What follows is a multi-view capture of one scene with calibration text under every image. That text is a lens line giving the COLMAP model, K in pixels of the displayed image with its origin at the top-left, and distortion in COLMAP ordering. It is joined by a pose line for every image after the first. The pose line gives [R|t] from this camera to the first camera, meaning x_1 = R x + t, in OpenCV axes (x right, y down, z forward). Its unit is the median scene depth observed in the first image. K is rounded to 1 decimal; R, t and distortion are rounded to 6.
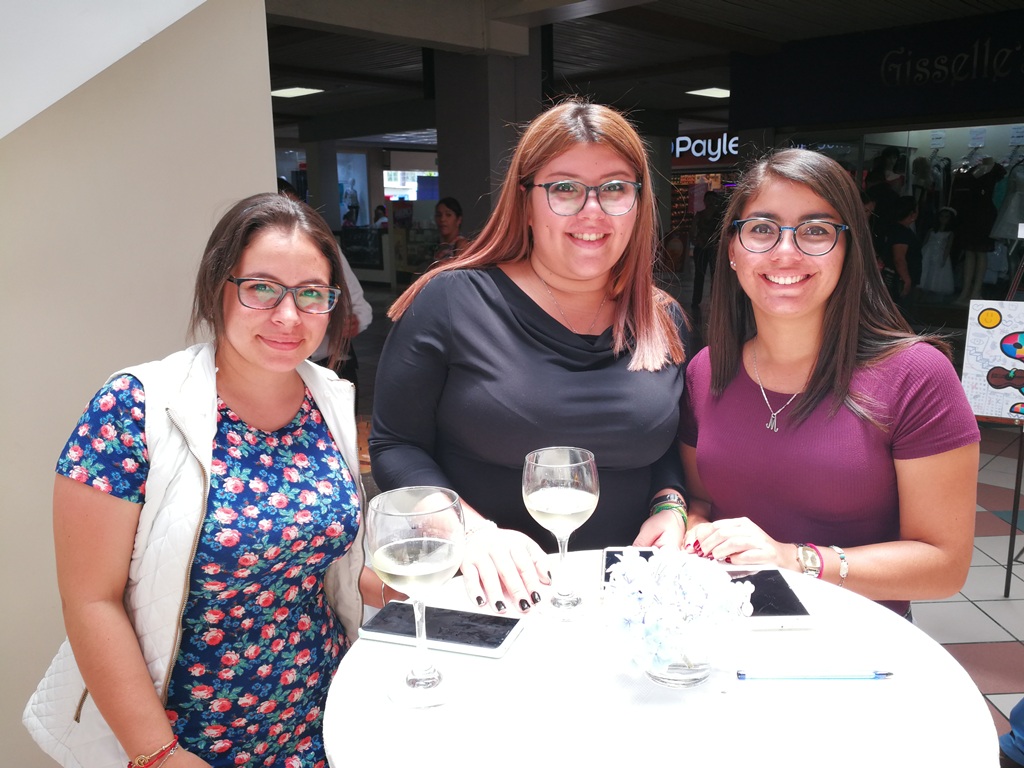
lens RADIAL K [[813.8, 0, 503.3], [0, 813.8, 382.7], [0, 0, 1]] dist [0.007339, -0.032145]
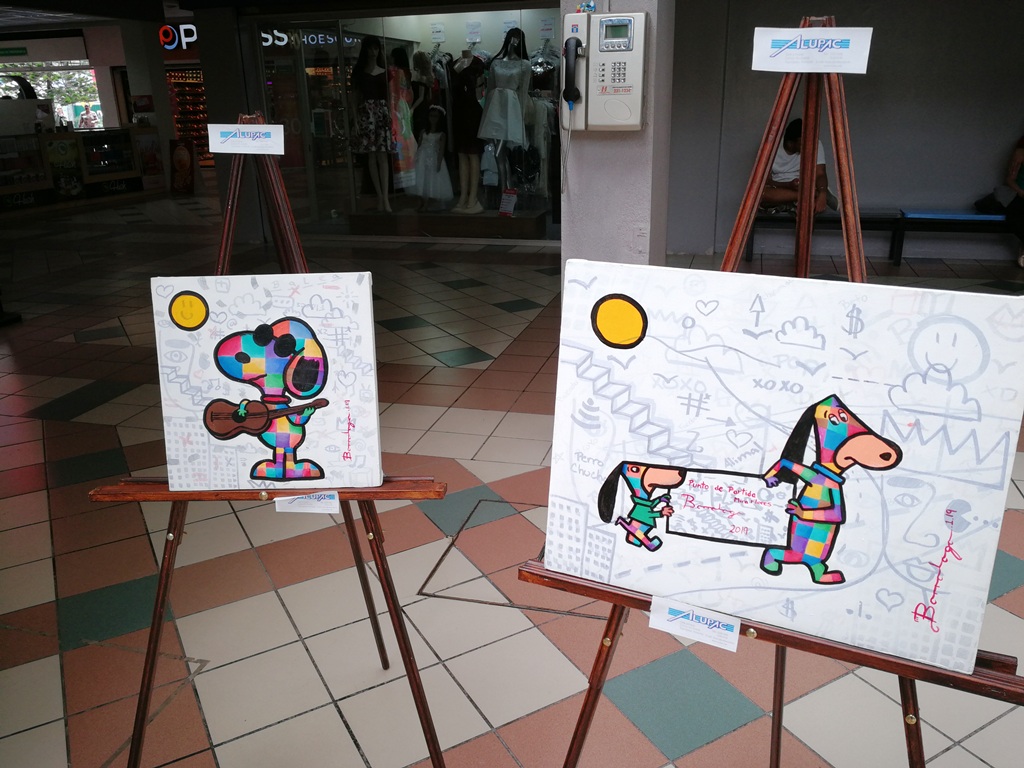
lens RADIAL K [[813.8, 0, 520.8], [0, 813.8, 387.7], [0, 0, 1]] dist [0.007339, -0.032145]
pose [[0.869356, -0.164778, 0.465907, 0.527371], [0.109213, 0.983524, 0.144058, -0.081599], [-0.481968, -0.074355, 0.873028, 0.431992]]
